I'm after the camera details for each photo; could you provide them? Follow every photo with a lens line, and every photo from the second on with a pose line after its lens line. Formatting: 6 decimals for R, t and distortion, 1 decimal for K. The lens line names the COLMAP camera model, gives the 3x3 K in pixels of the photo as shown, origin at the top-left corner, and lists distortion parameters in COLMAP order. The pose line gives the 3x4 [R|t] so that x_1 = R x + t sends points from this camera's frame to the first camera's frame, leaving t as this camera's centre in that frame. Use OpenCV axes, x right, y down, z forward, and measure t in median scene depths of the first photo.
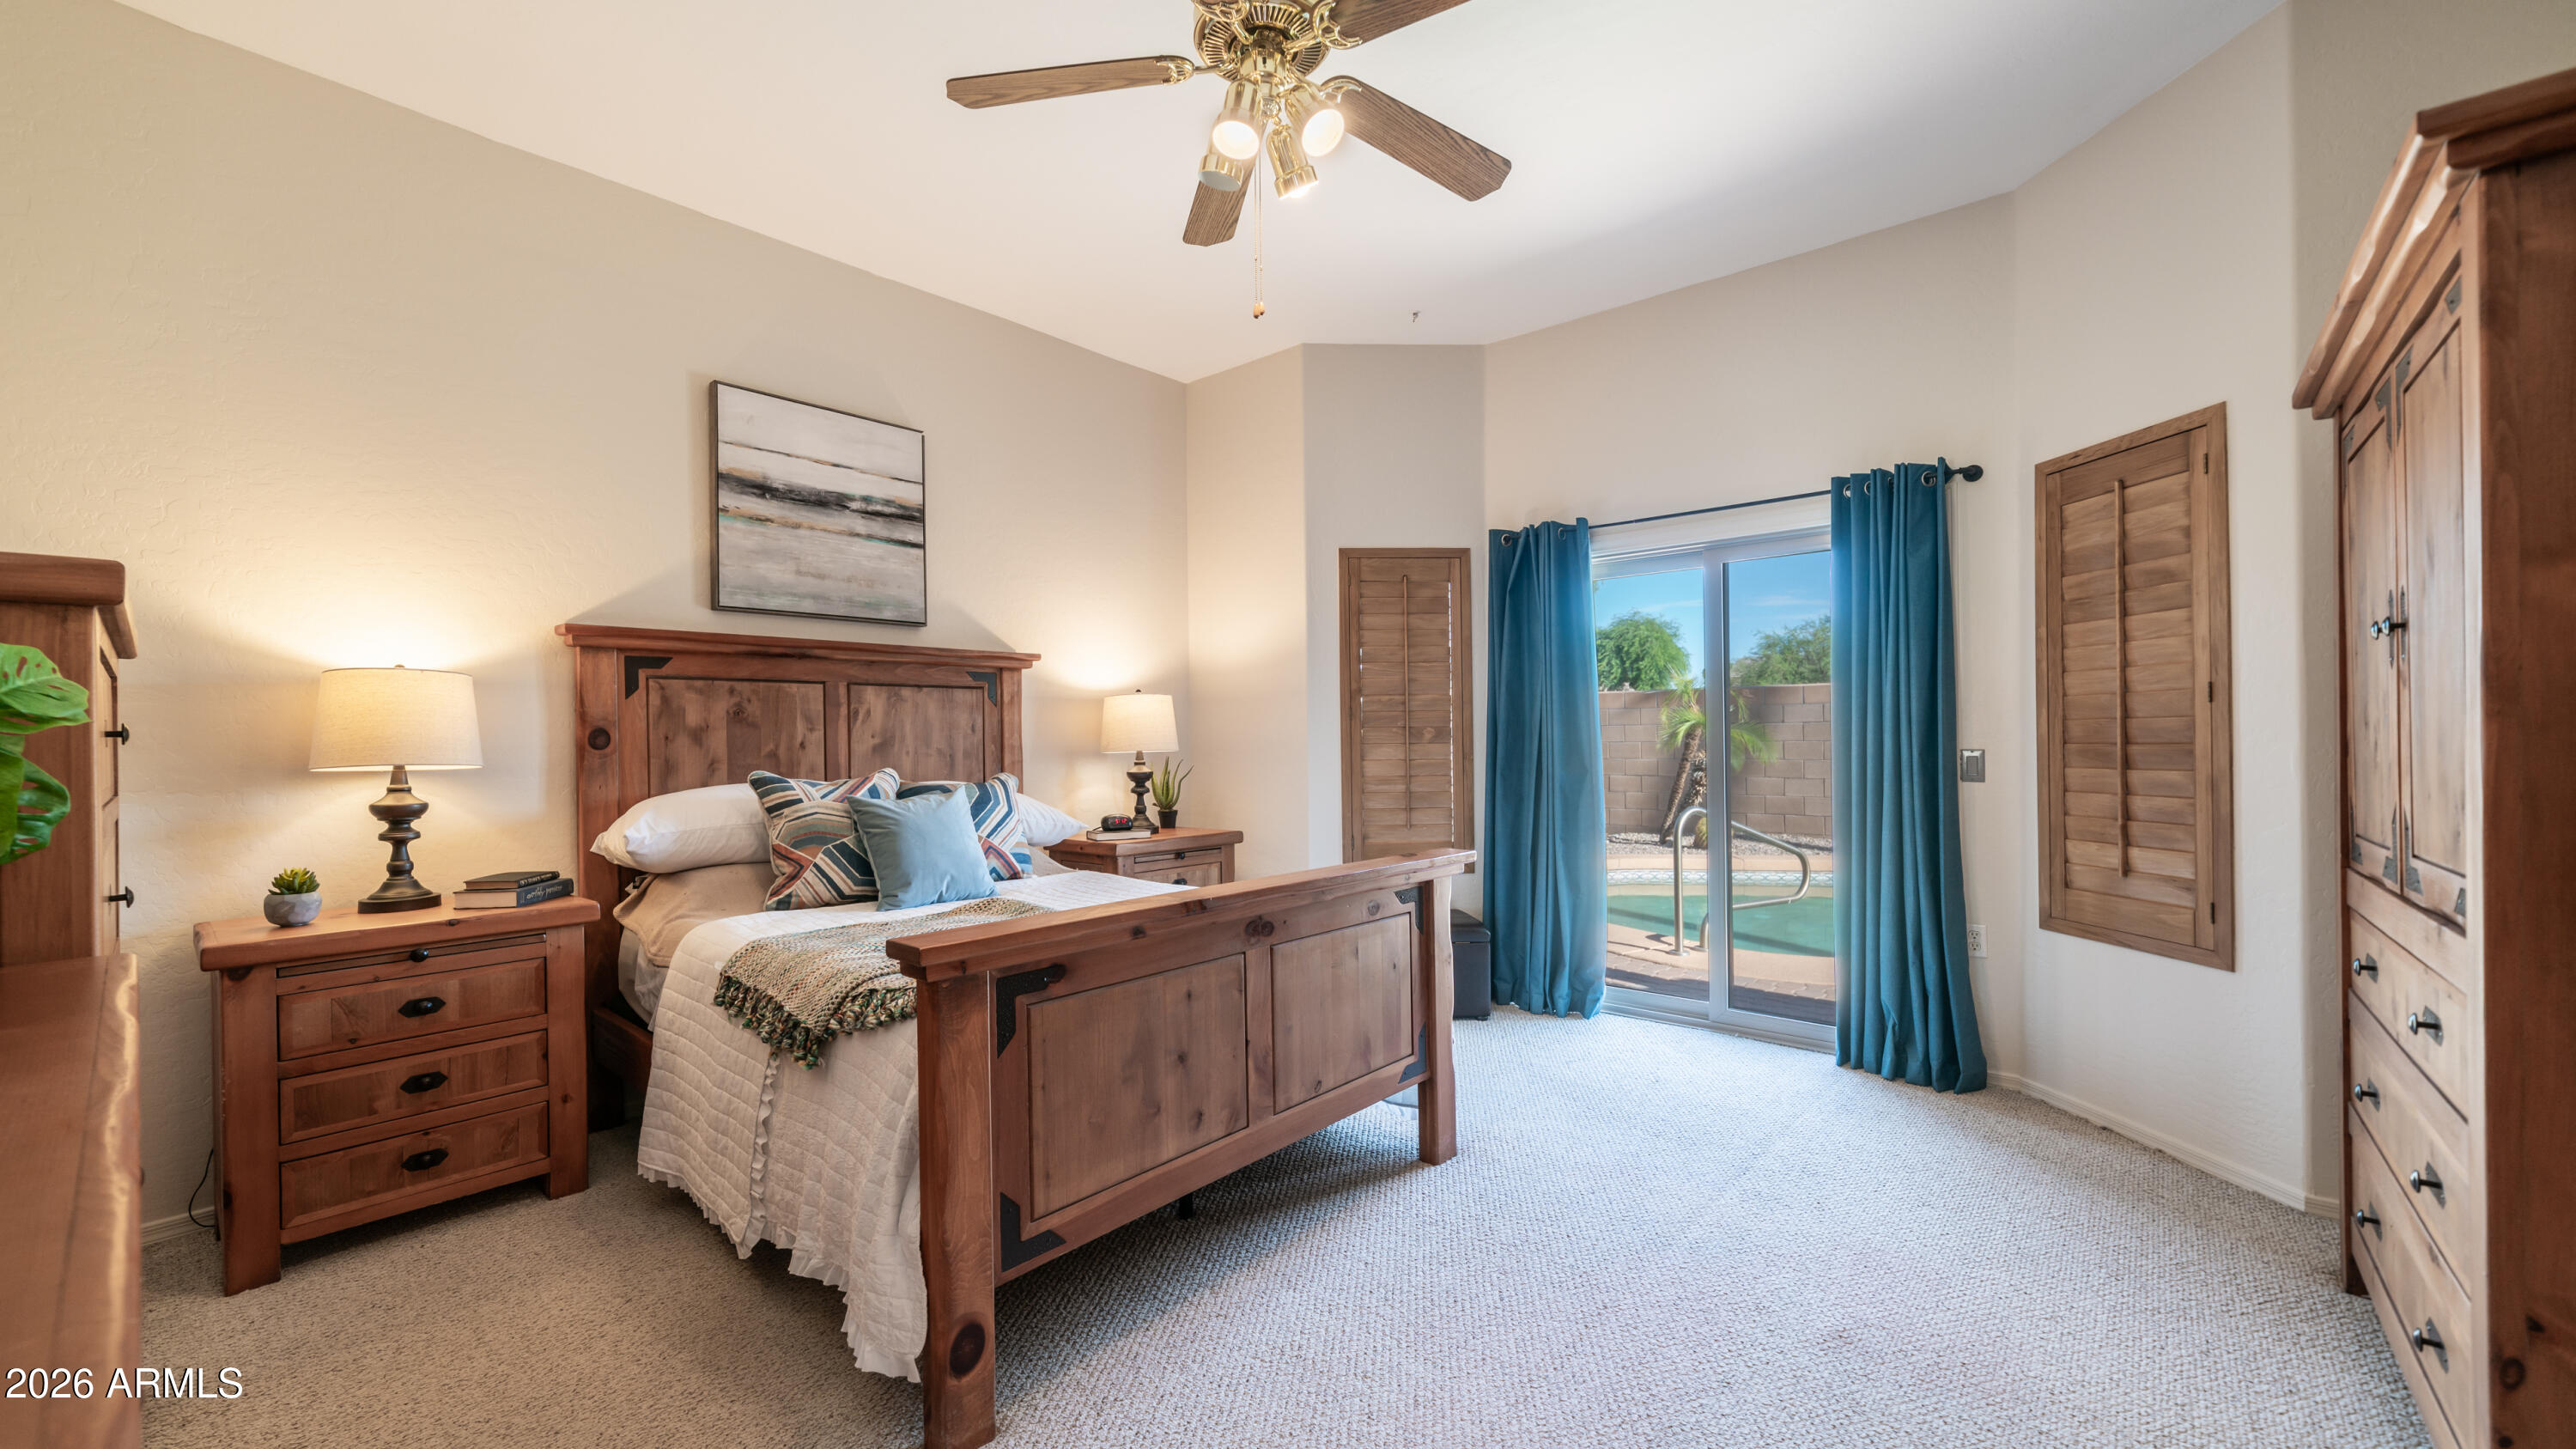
lens RADIAL K [[995.7, 0, 1285.8], [0, 995.7, 732.3], [0, 0, 1]] dist [0.001751, 0.000035]
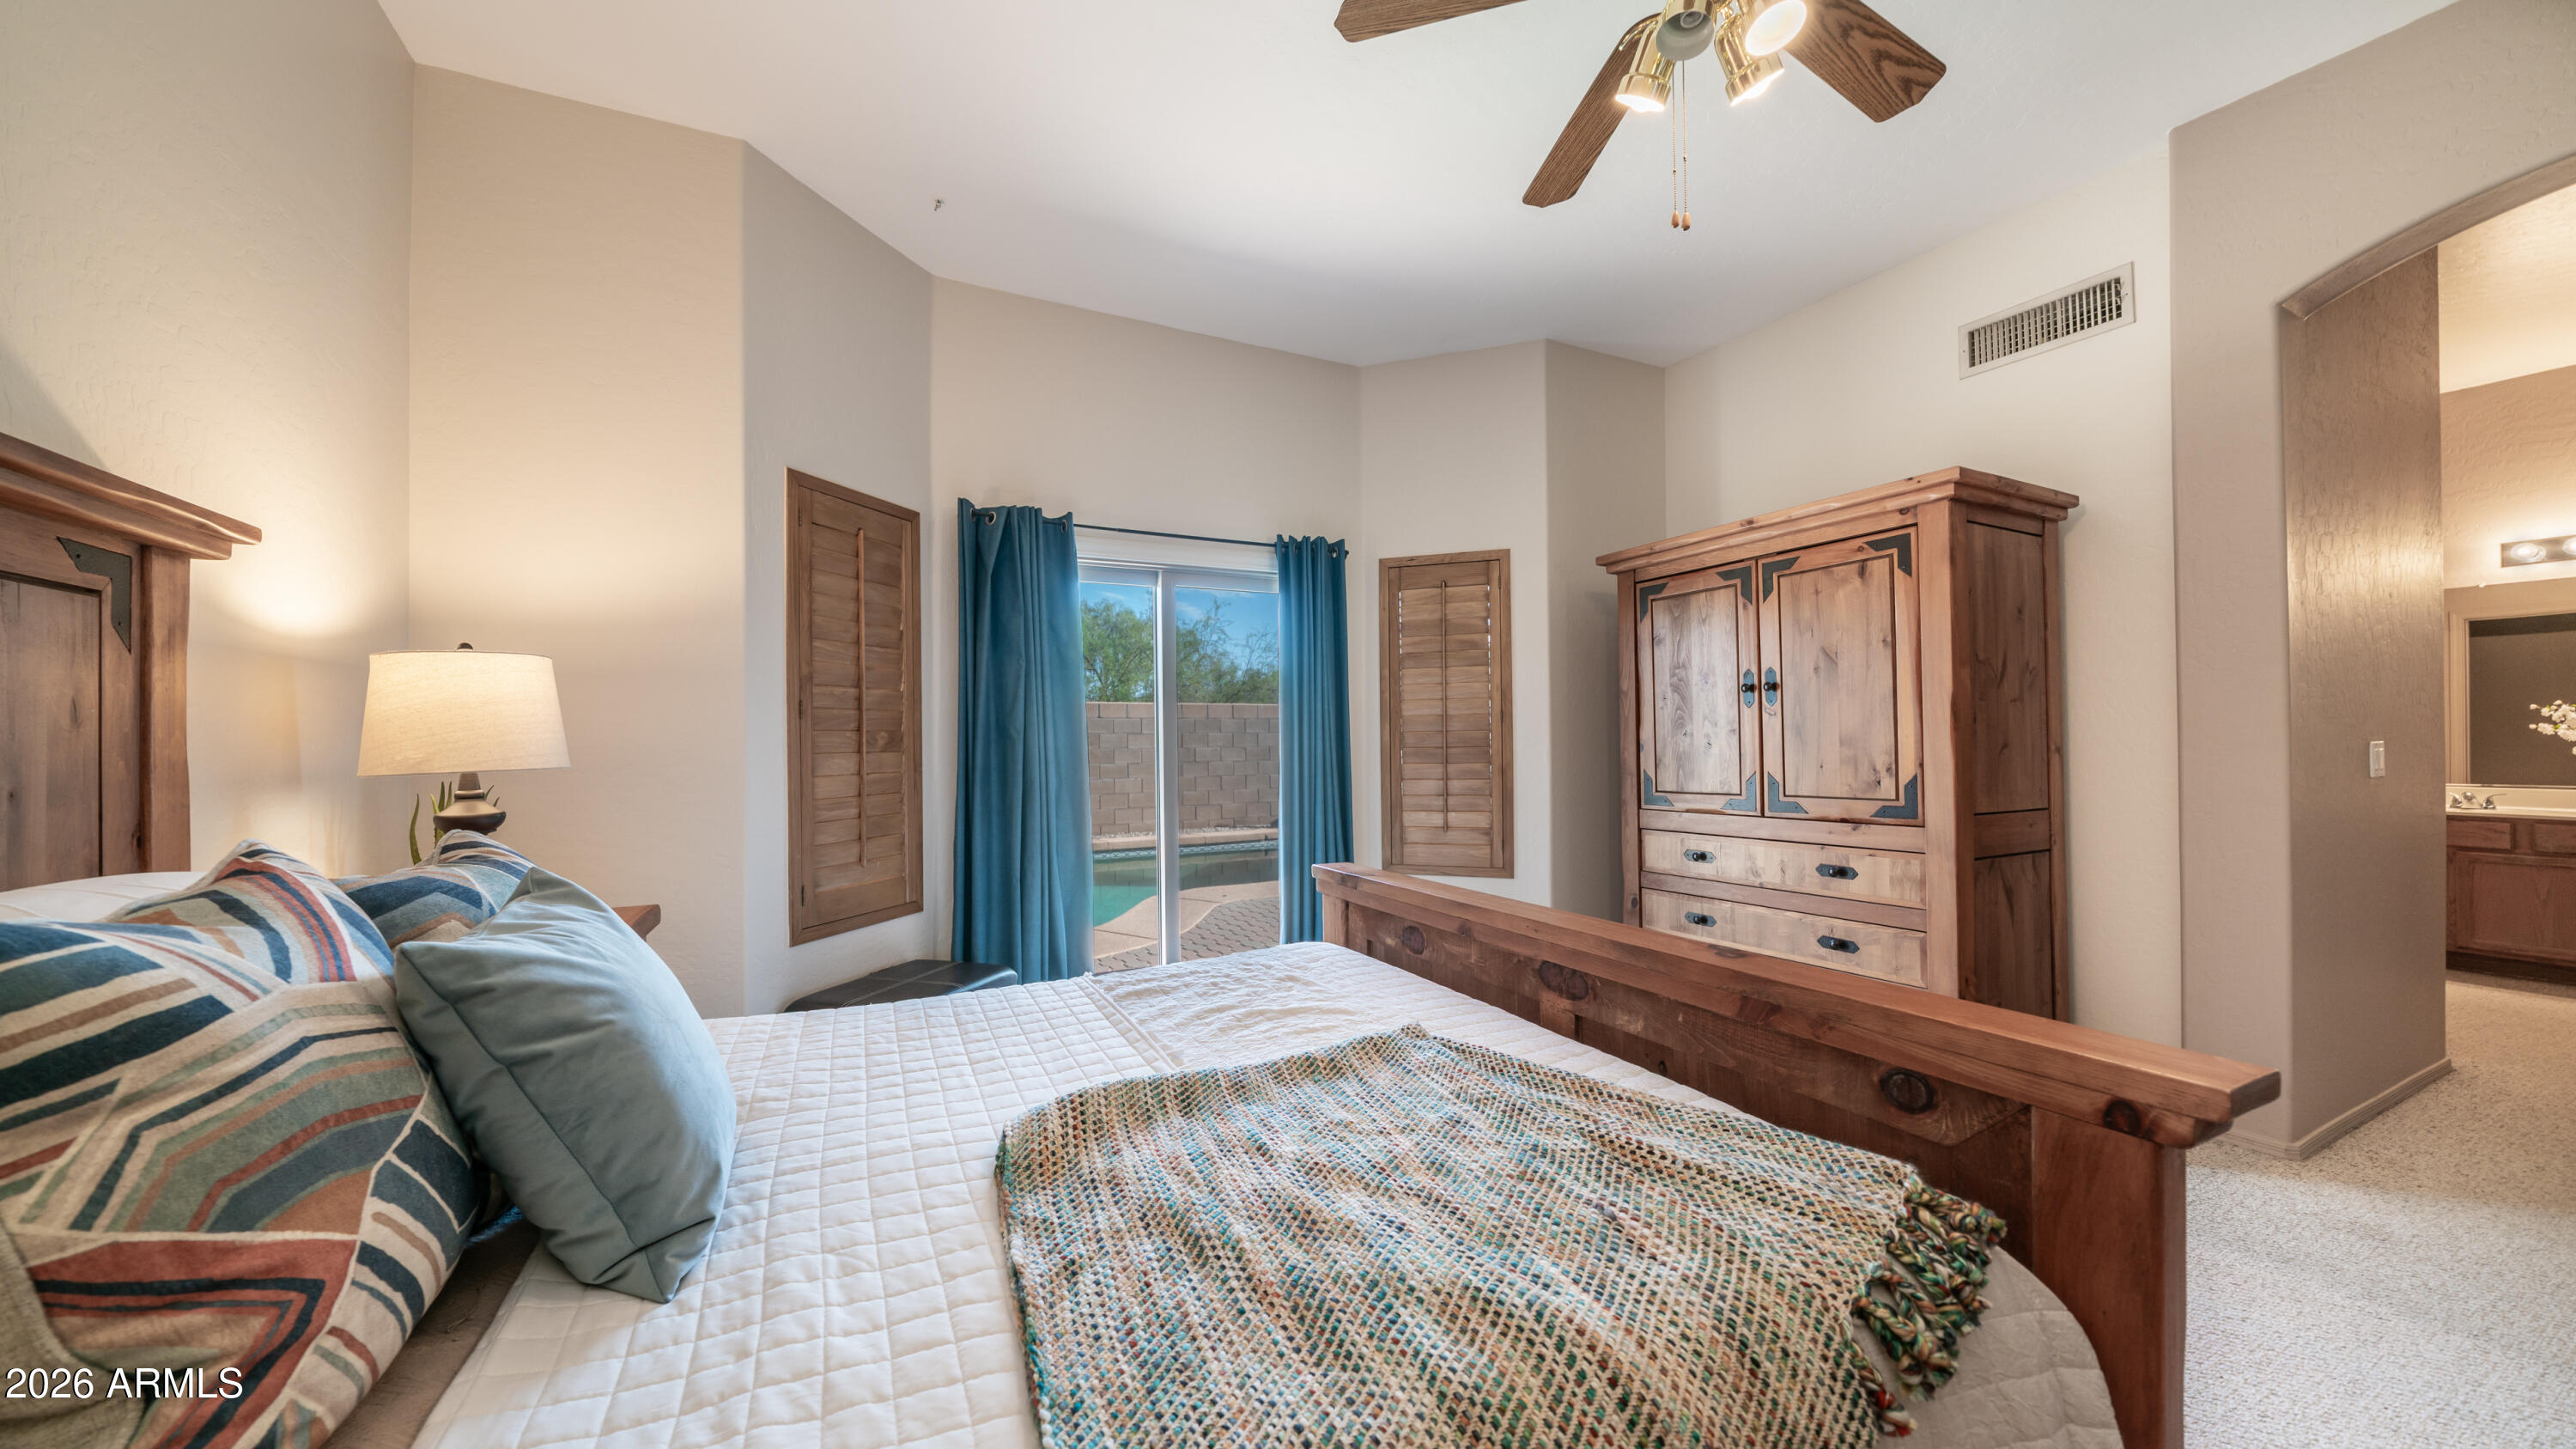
lens RADIAL K [[887.1, 0, 1275.4], [0, 887.1, 730.6], [0, 0, 1]] dist [-0.011229, -0.000185]
pose [[0.395633, 0.017121, 0.918249, -0.503200], [0.000194, 0.999825, -0.018726, 0.009731], [-0.918409, 0.007587, 0.395560, 0.619019]]
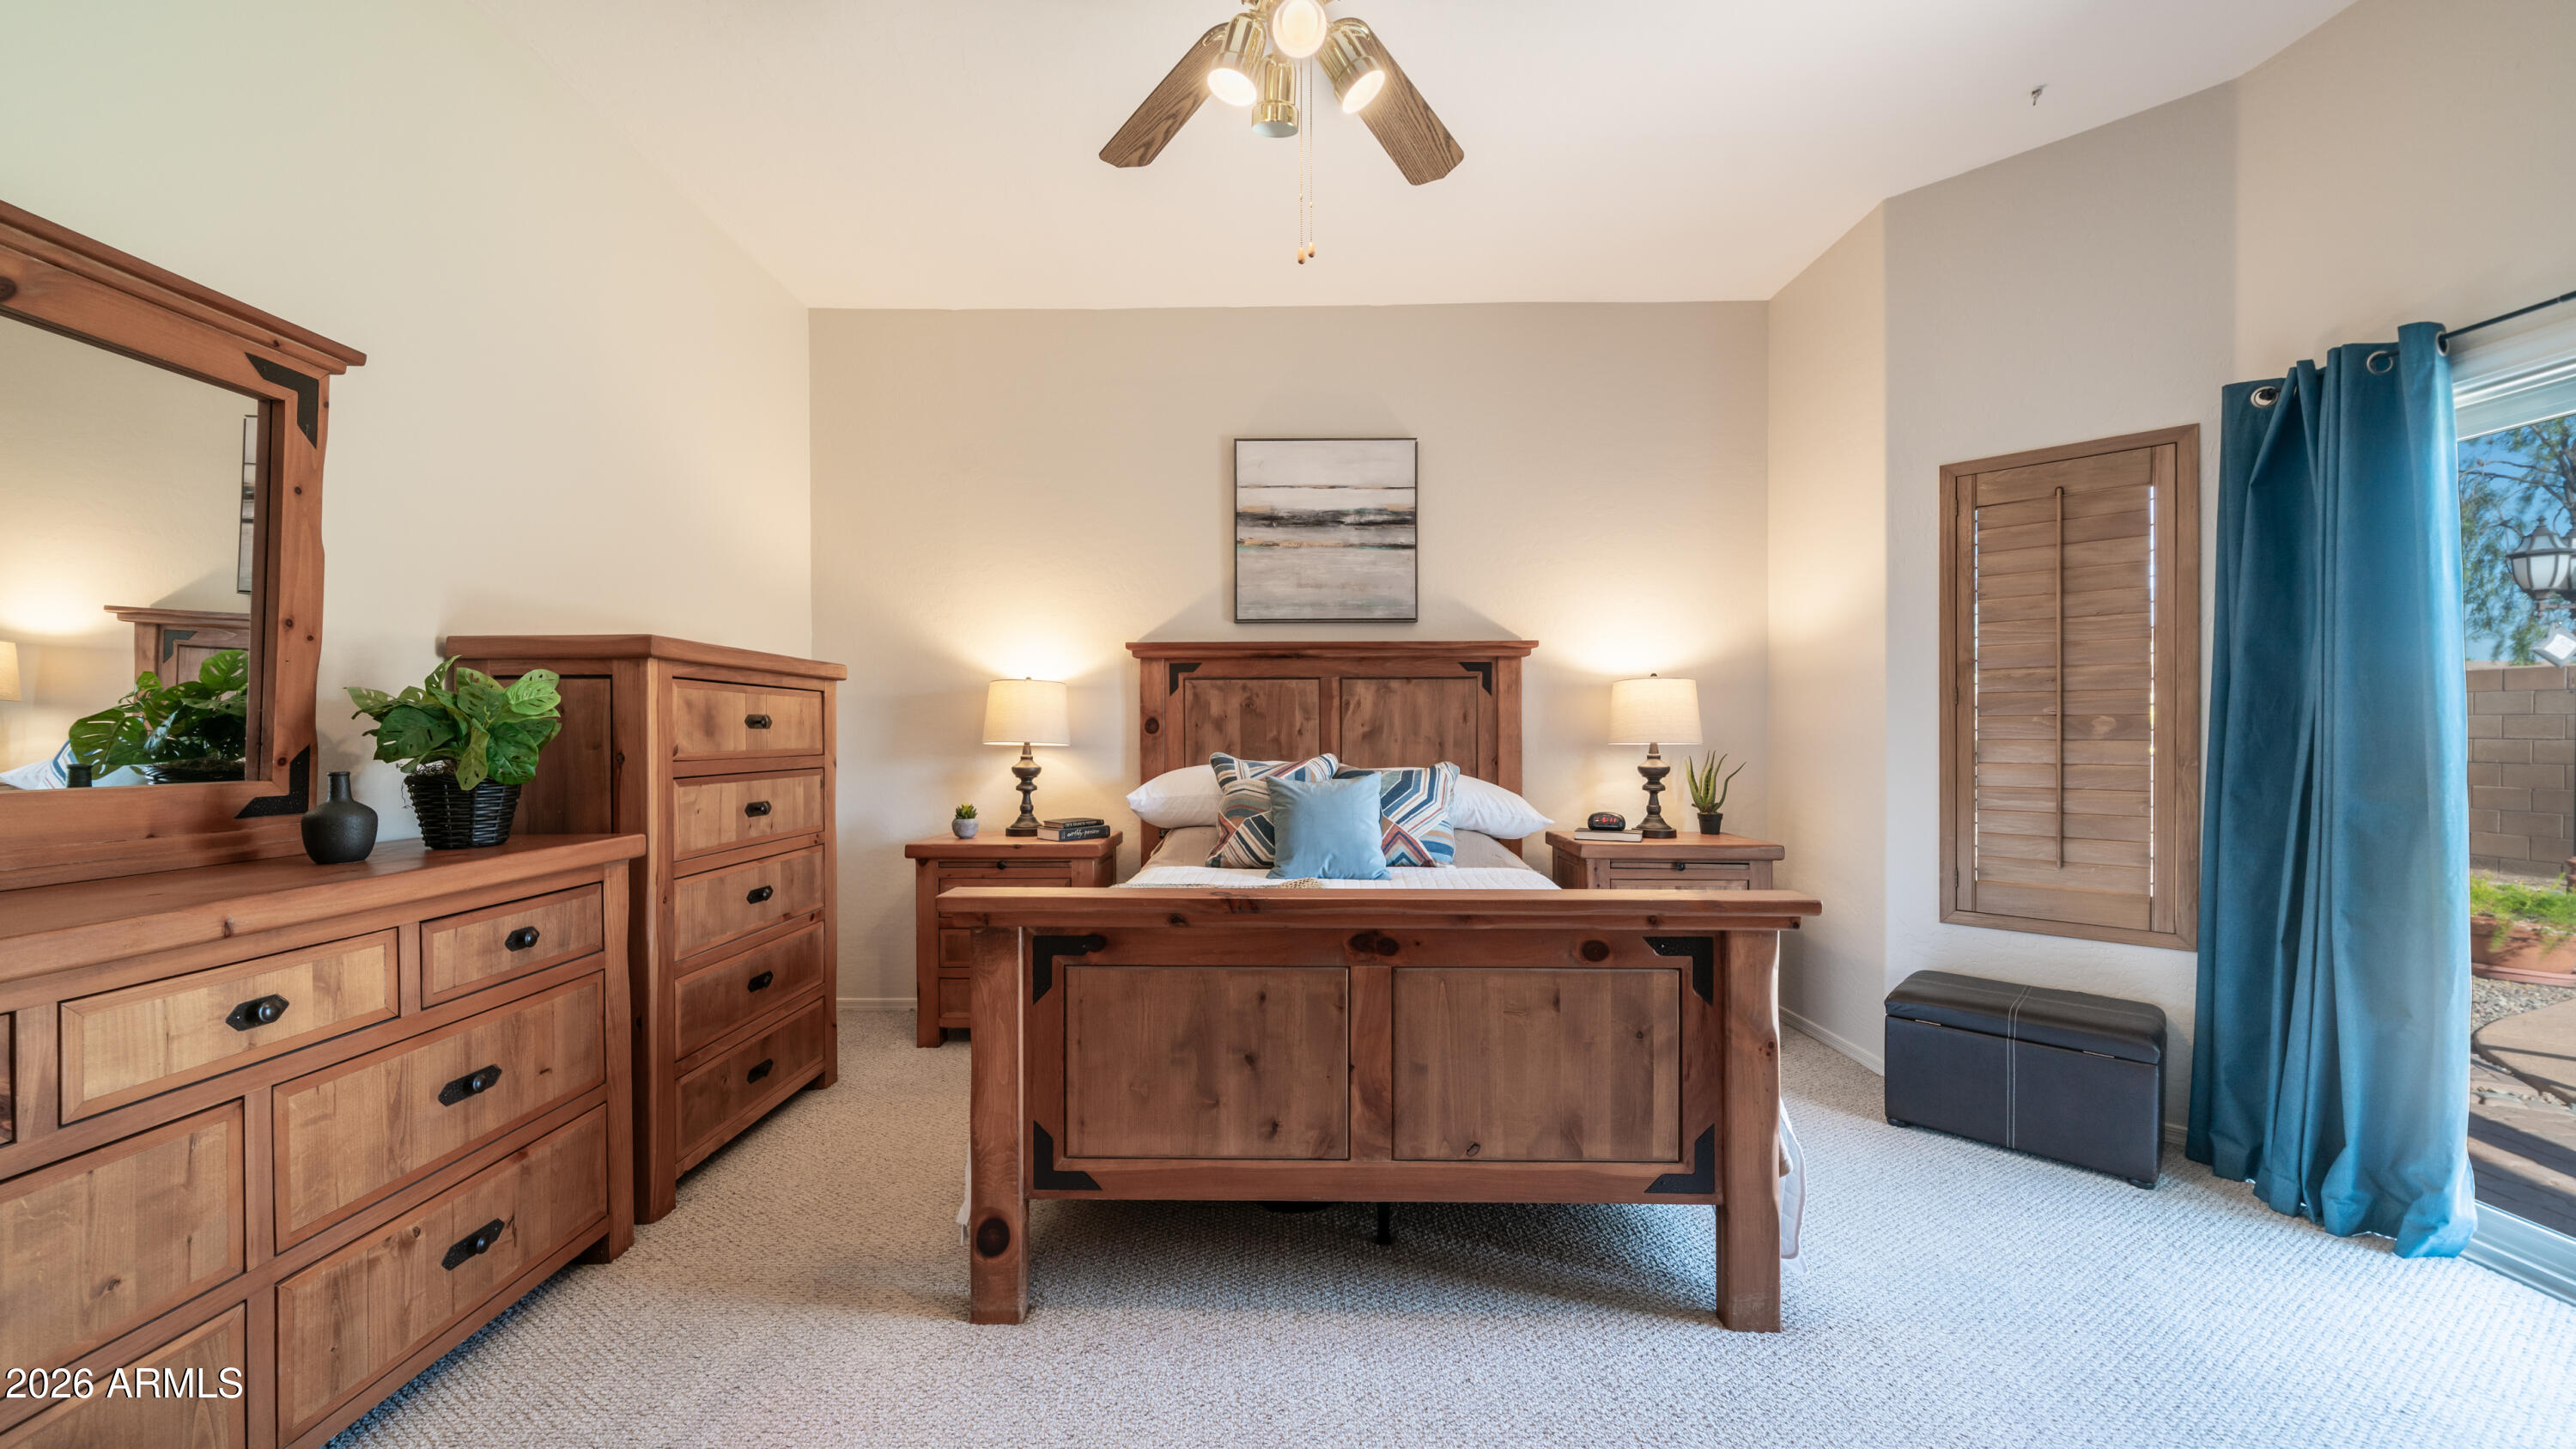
lens RADIAL K [[962.7, 0, 1269.1], [0, 962.7, 733.2], [0, 0, 1]] dist [-0.005706, 0.000111]
pose [[0.643637, 0.012085, -0.765236, 0.374177], [-0.001498, 0.999893, 0.014531, -0.002234], [0.765330, -0.008206, 0.643586, 0.250081]]
